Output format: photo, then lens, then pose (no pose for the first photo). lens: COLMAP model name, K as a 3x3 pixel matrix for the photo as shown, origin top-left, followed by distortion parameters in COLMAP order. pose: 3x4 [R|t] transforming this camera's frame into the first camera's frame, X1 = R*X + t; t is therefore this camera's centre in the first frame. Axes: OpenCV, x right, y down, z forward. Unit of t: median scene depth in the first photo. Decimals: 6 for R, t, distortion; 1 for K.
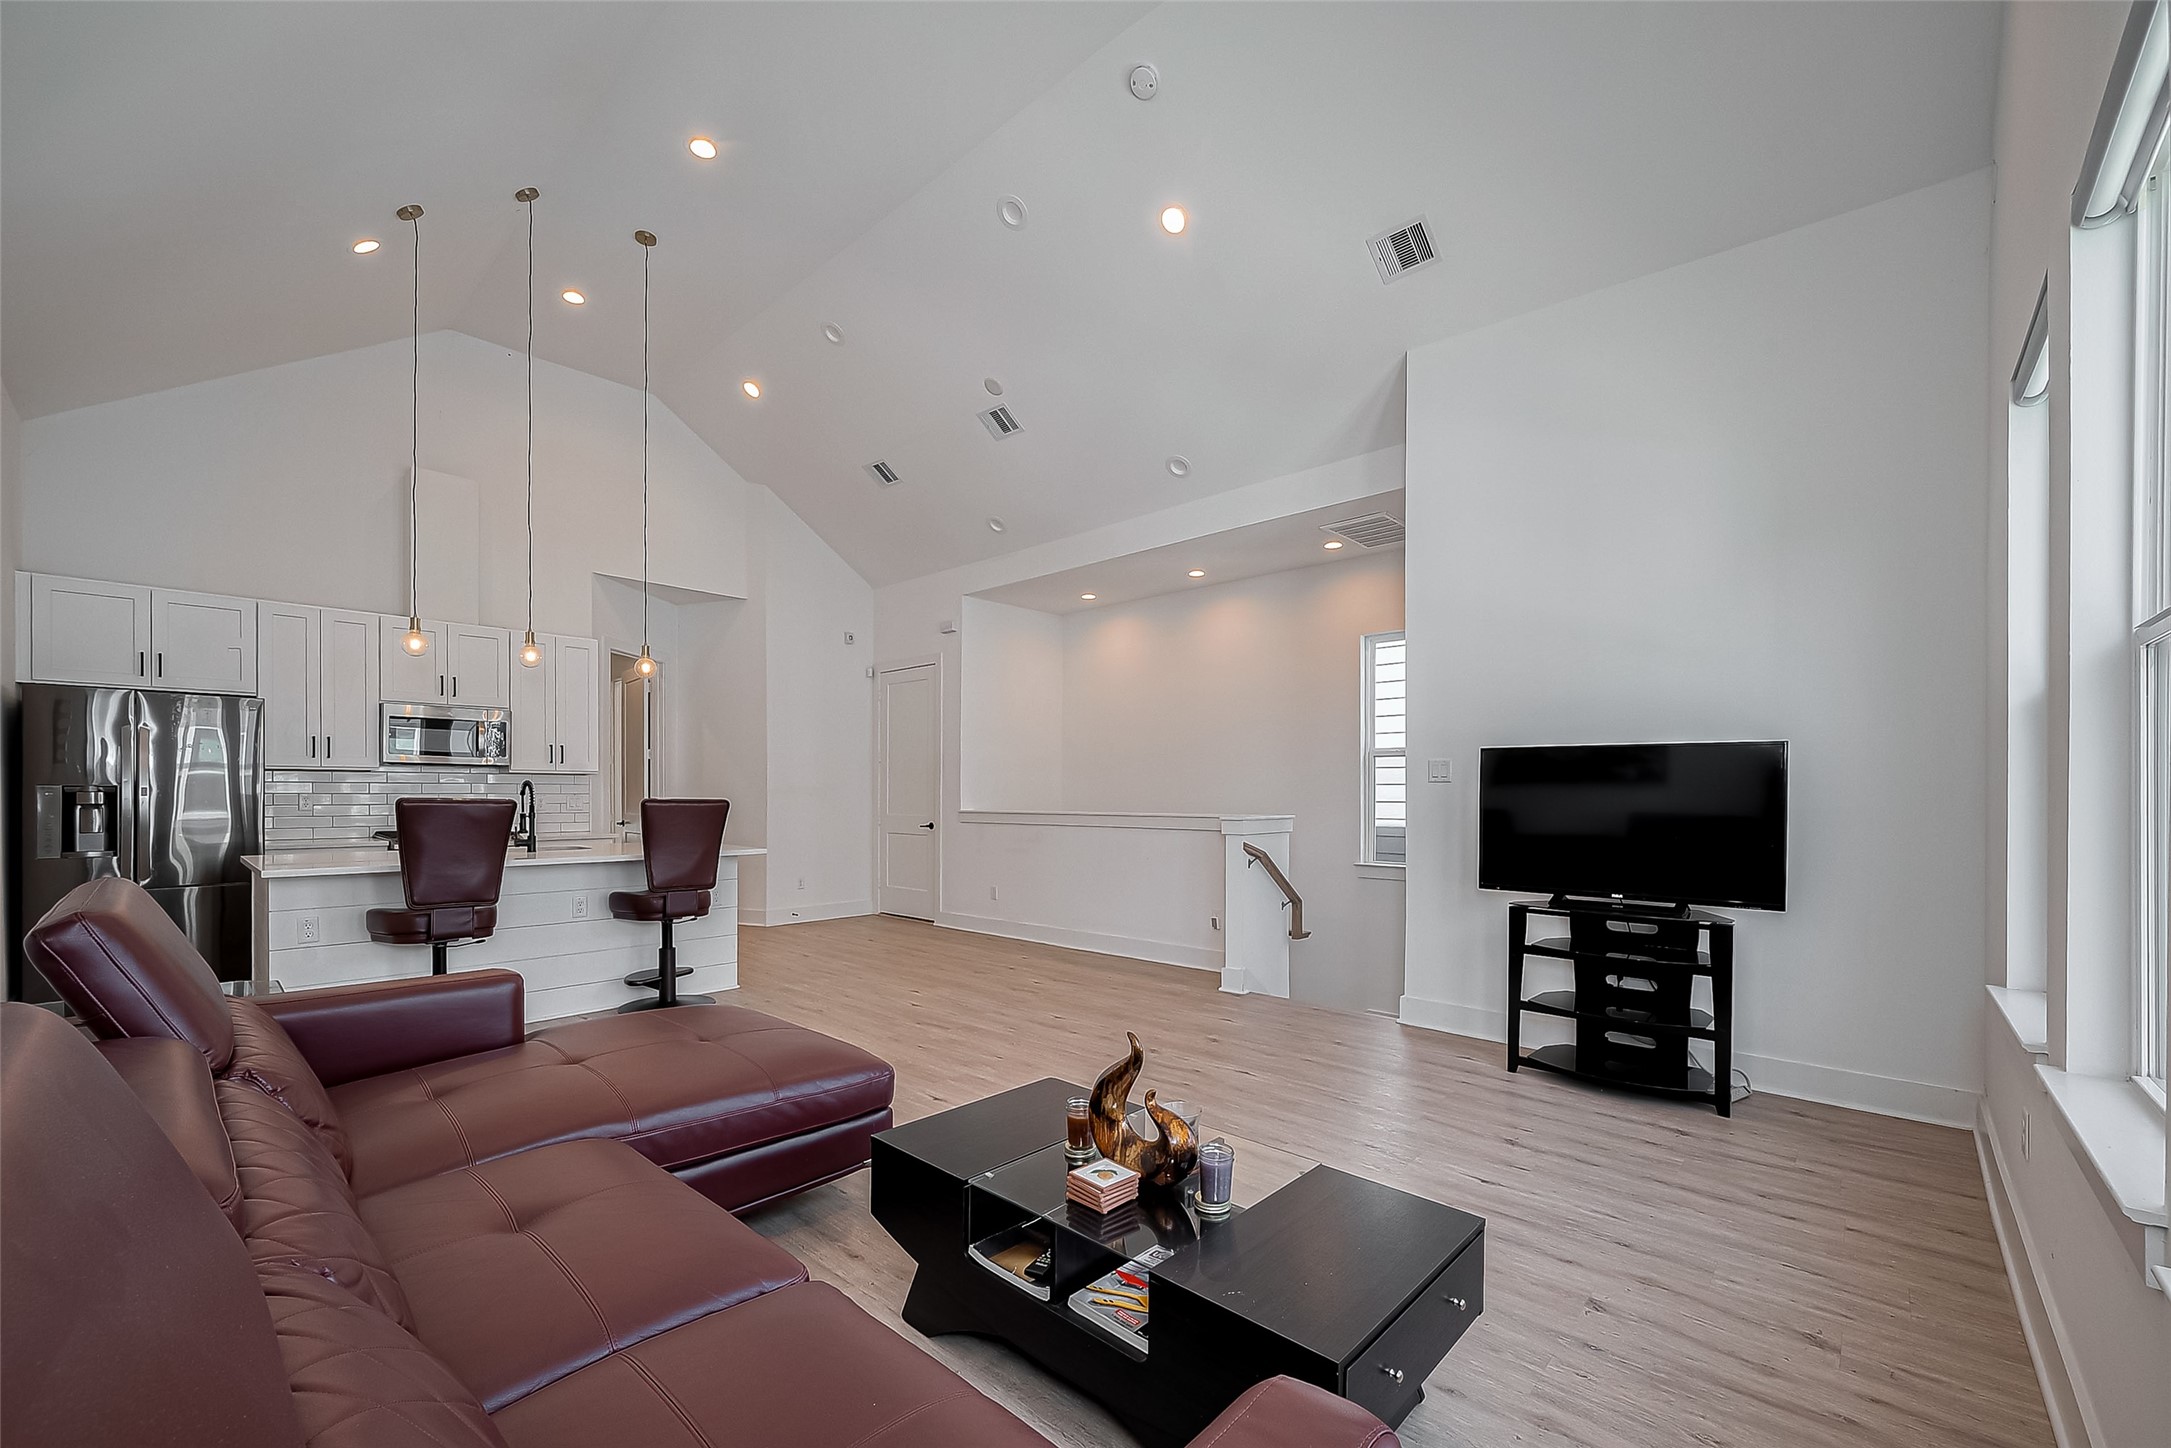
lens RADIAL K [[860.1, 0, 1086.7], [0, 860.1, 795.1], [0, 0, 1]] dist [-0.016690, 0.000001]
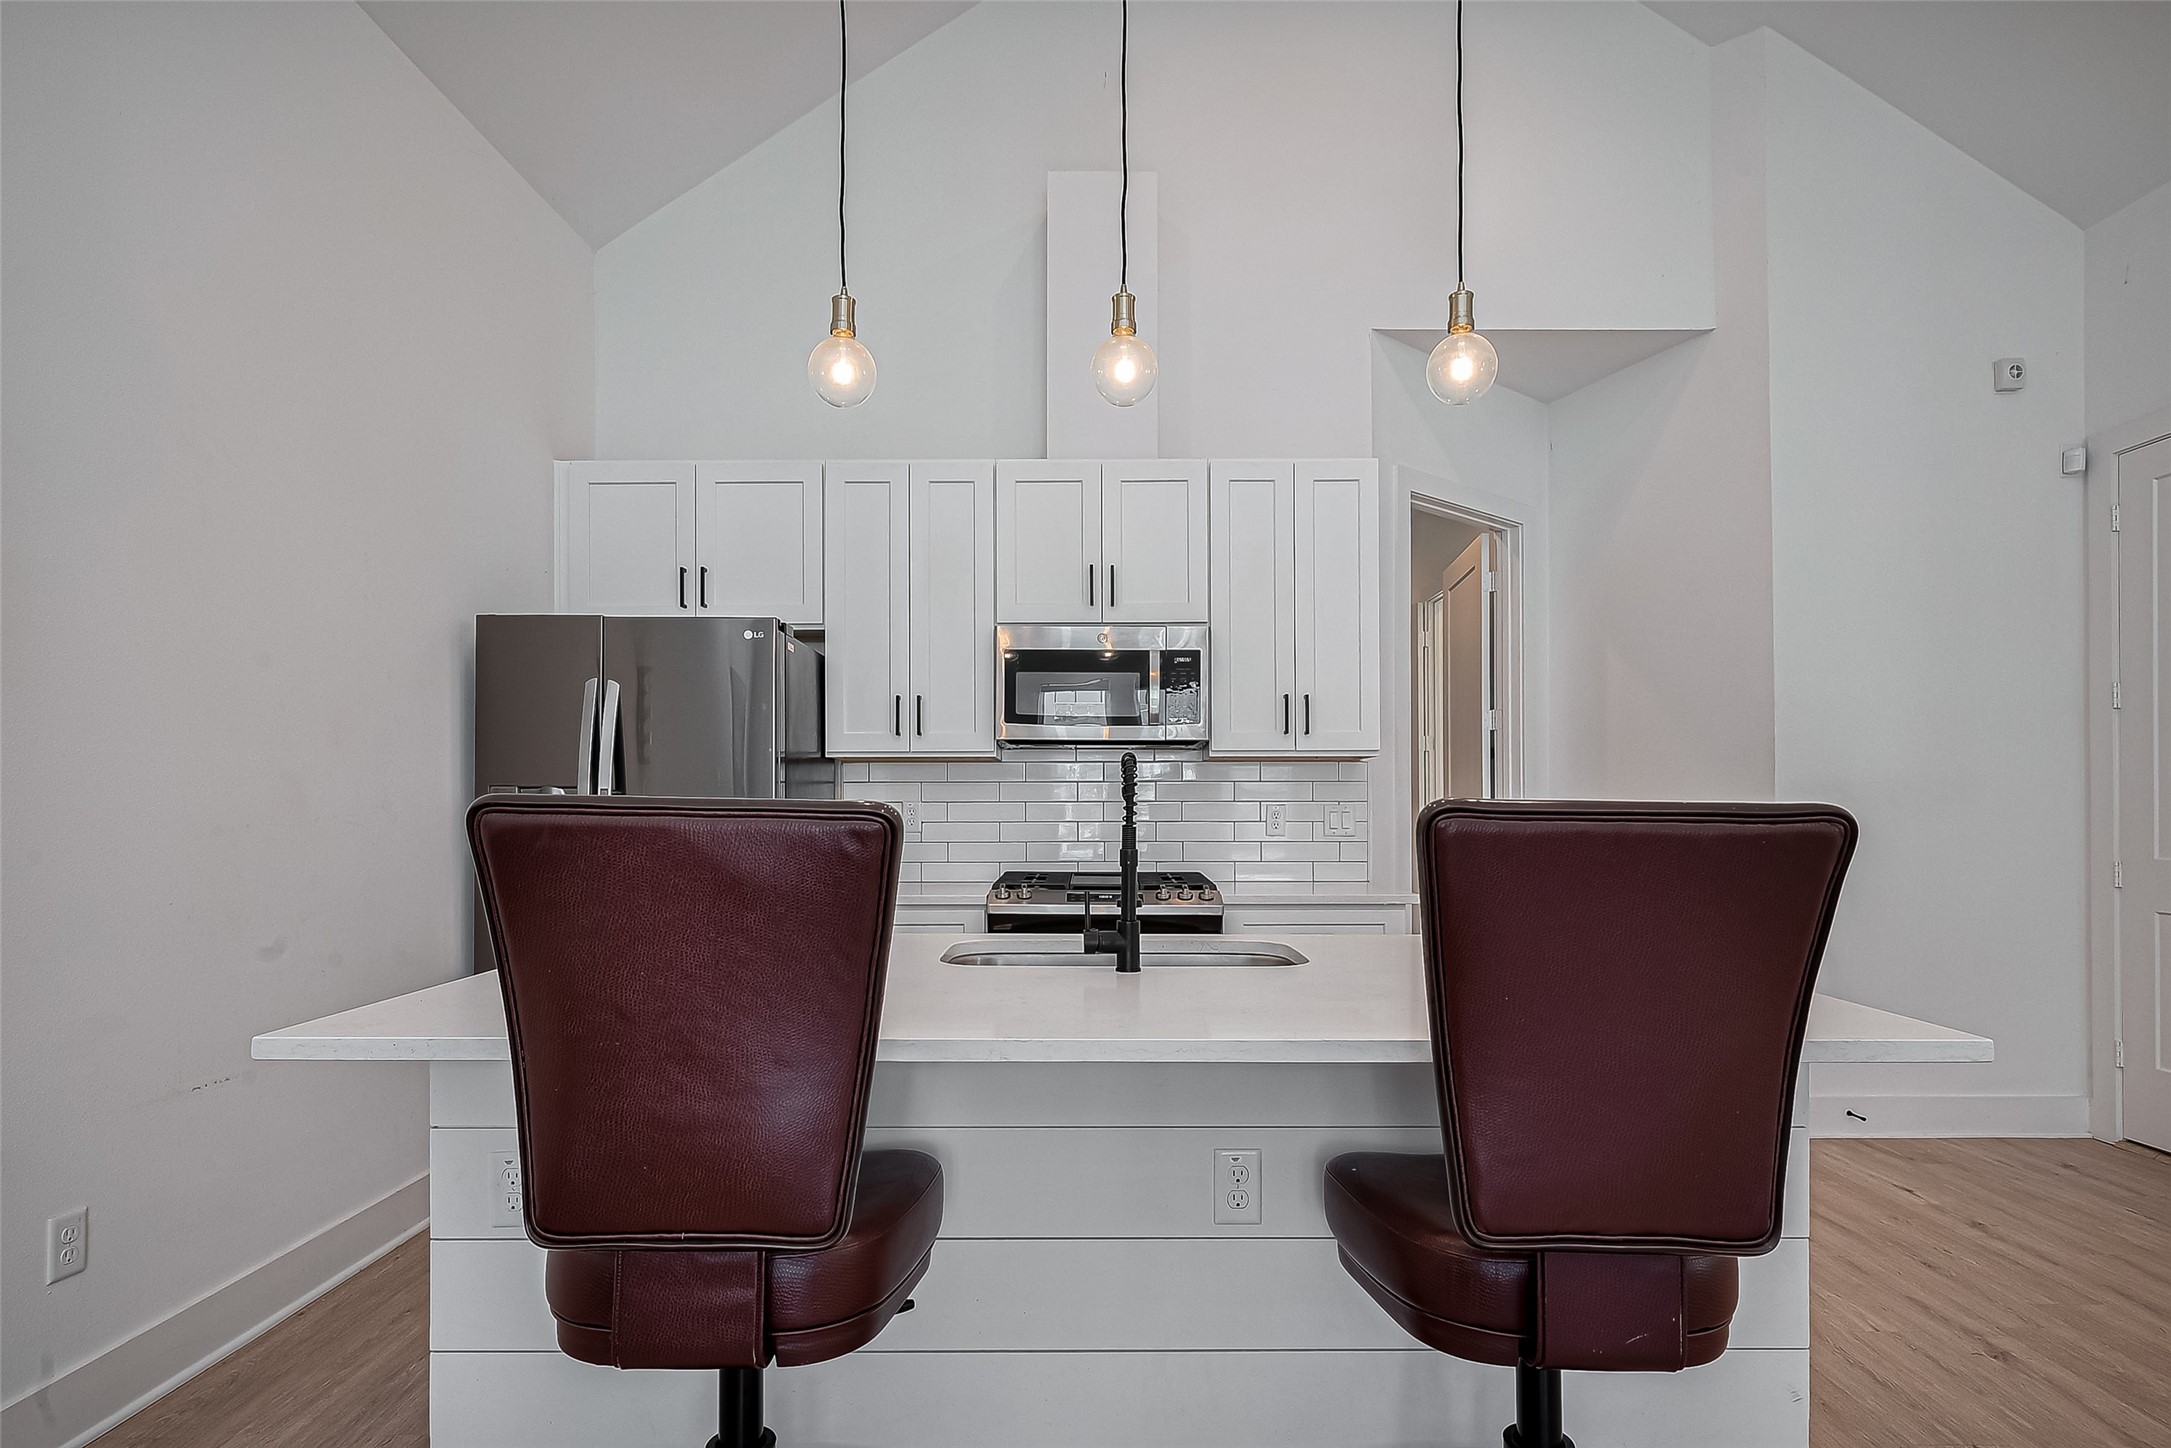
lens RADIAL K [[1131.0, 0, 1095.2], [0, 1131.0, 800.5], [0, 0, 1]] dist [0.004403, -0.000193]
pose [[0.682872, -0.007779, -0.730497, -0.286004], [0.001202, 0.999954, -0.009525, 0.004733], [0.730537, 0.005626, 0.682850, 0.578613]]
